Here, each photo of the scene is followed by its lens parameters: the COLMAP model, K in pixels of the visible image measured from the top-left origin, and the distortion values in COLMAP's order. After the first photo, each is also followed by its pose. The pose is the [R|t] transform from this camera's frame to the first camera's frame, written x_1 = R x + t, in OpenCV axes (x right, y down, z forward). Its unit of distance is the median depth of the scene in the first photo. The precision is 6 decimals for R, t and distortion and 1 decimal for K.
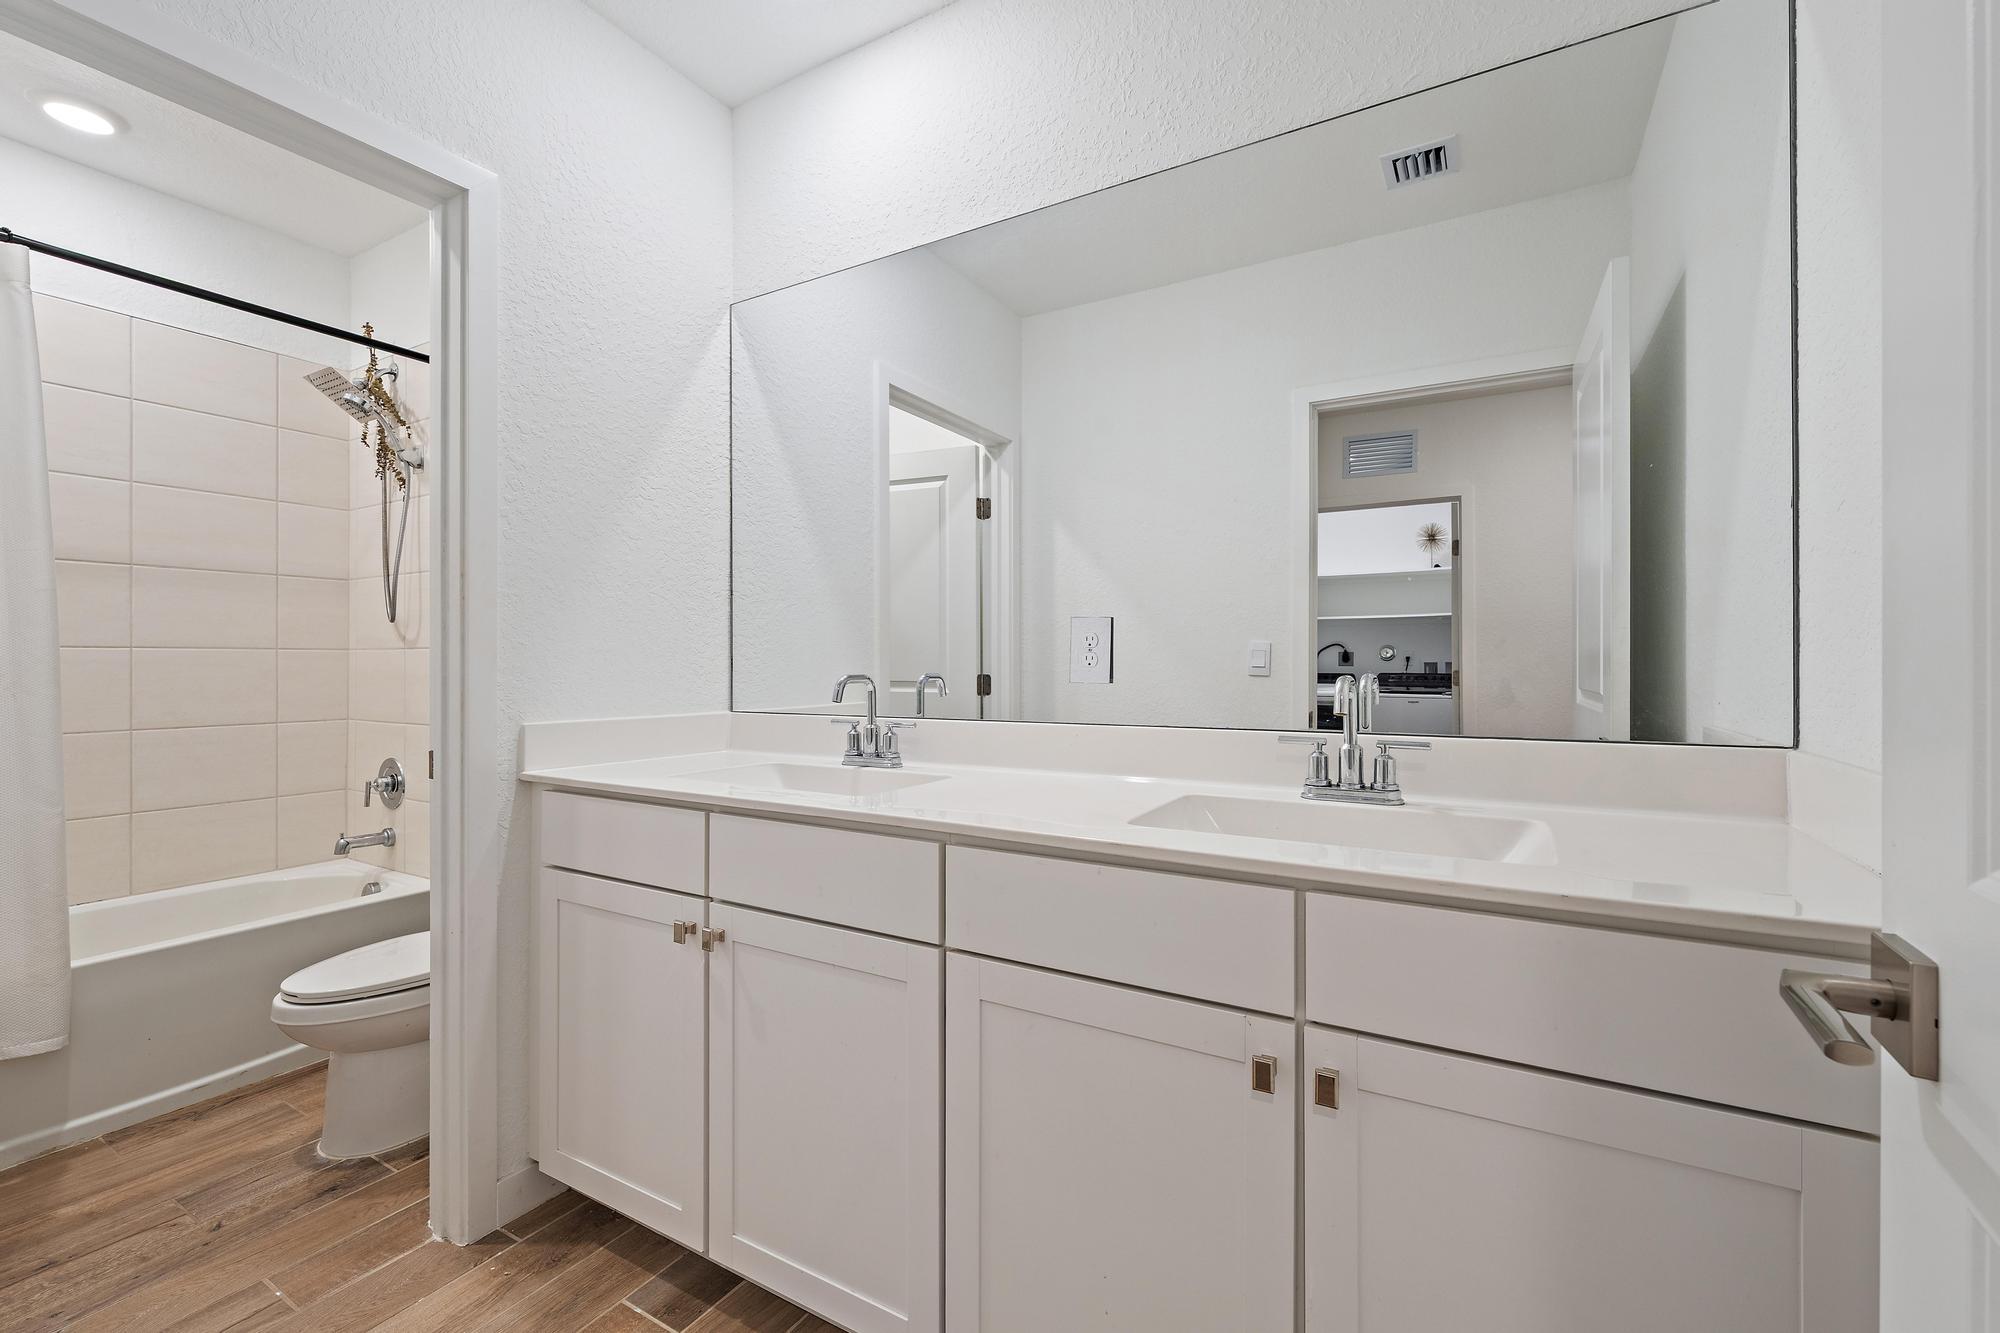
lens RADIAL K [[841.4, 0, 1000.0], [0, 841.4, 666.5], [0, 0, 1]] dist [0.000181, 0.000122]
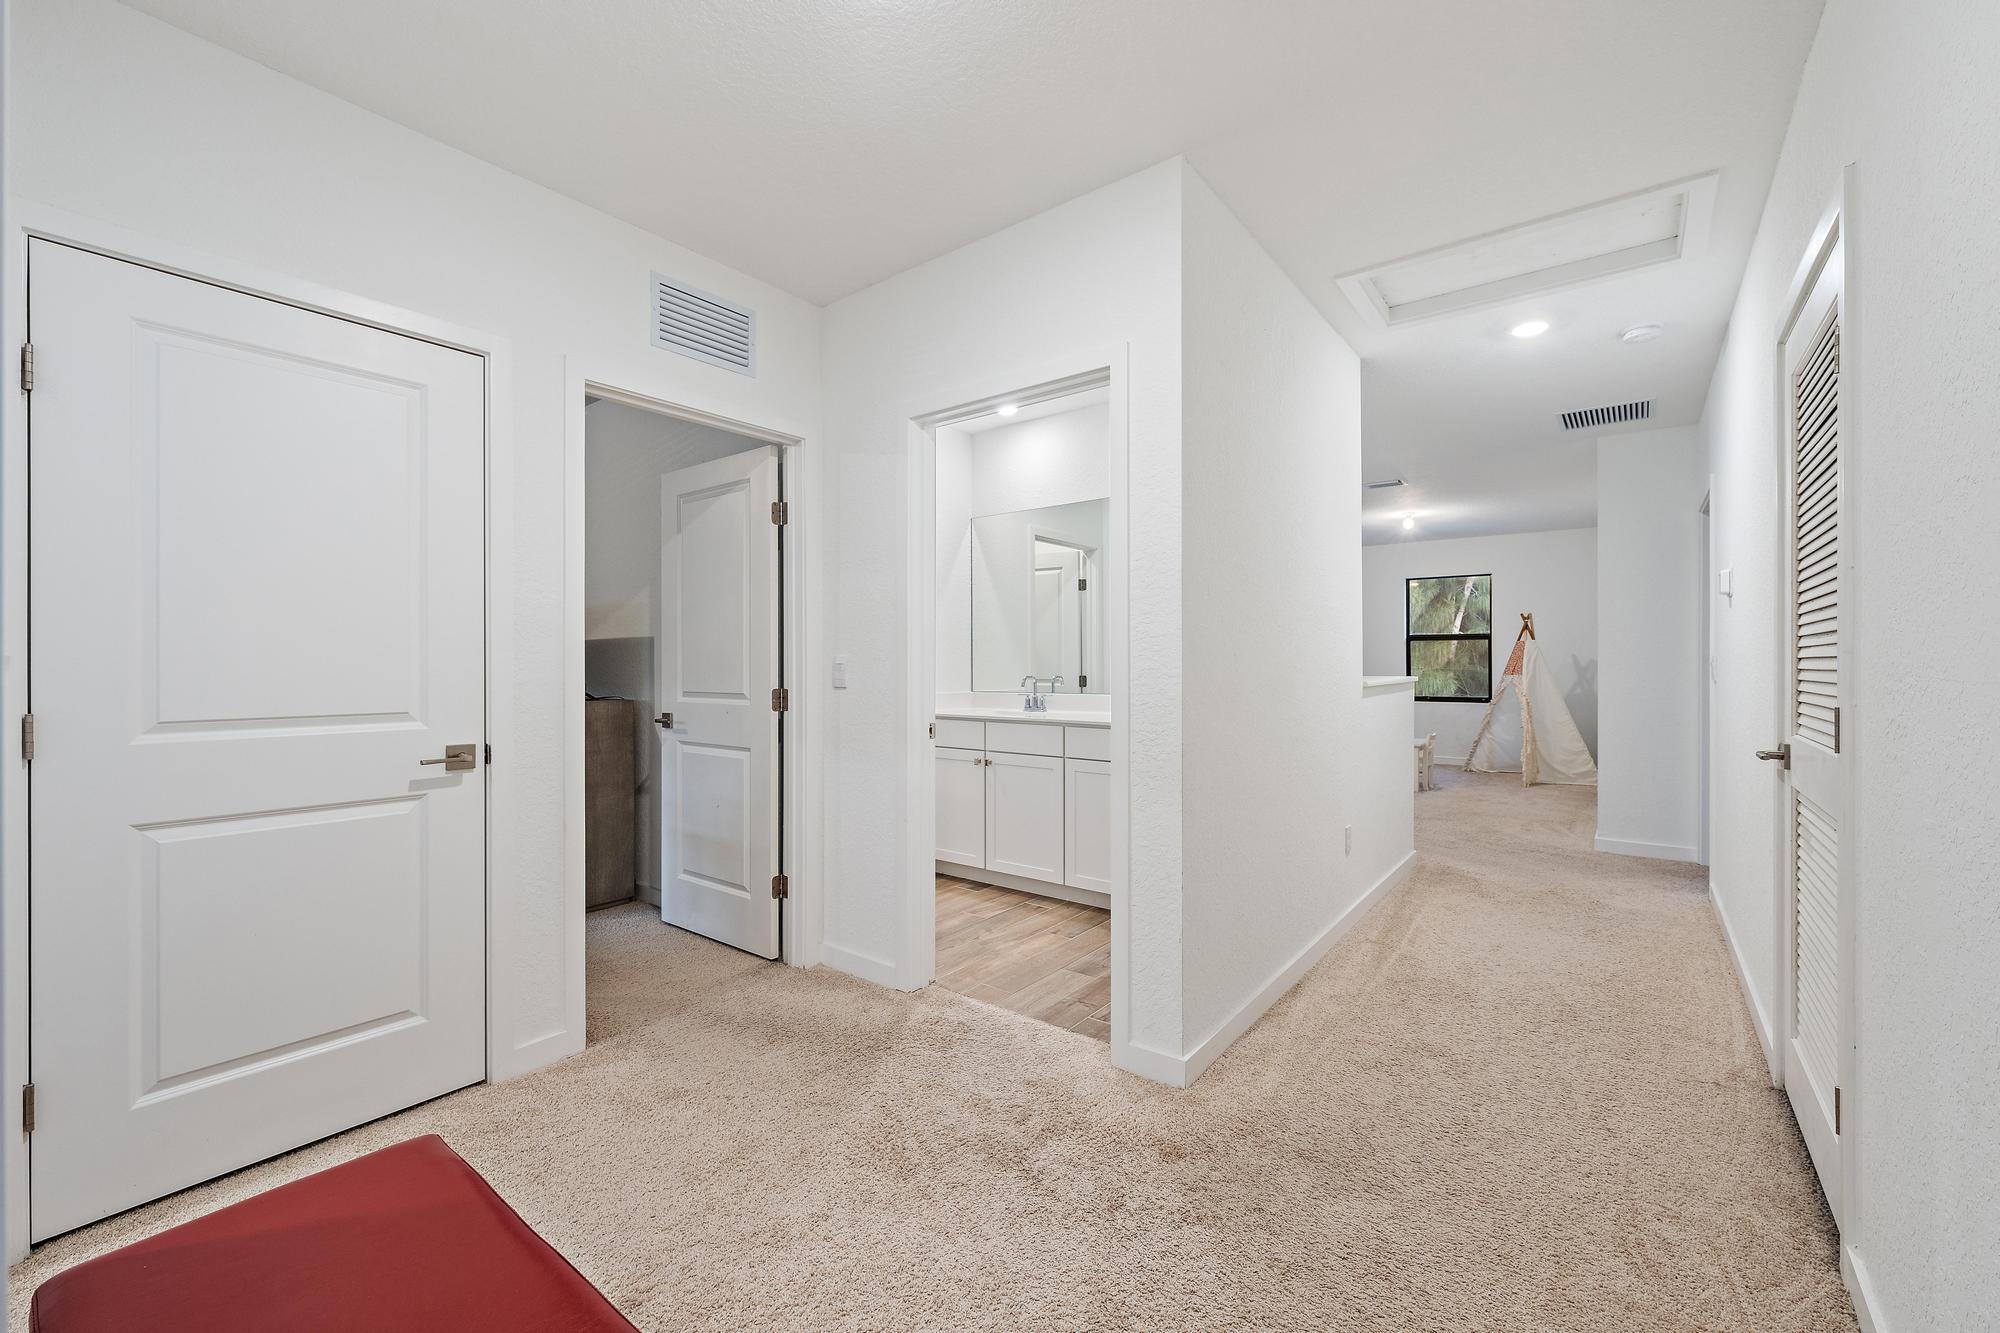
lens RADIAL K [[841.4, 0, 1000.0], [0, 841.4, 666.5], [0, 0, 1]] dist [0.000181, 0.000122]
pose [[0.991323, -0.001469, -0.131438, 0.069144], [0.001602, 0.999998, 0.000907, -0.019436], [0.131437, -0.001110, 0.991324, -1.345813]]
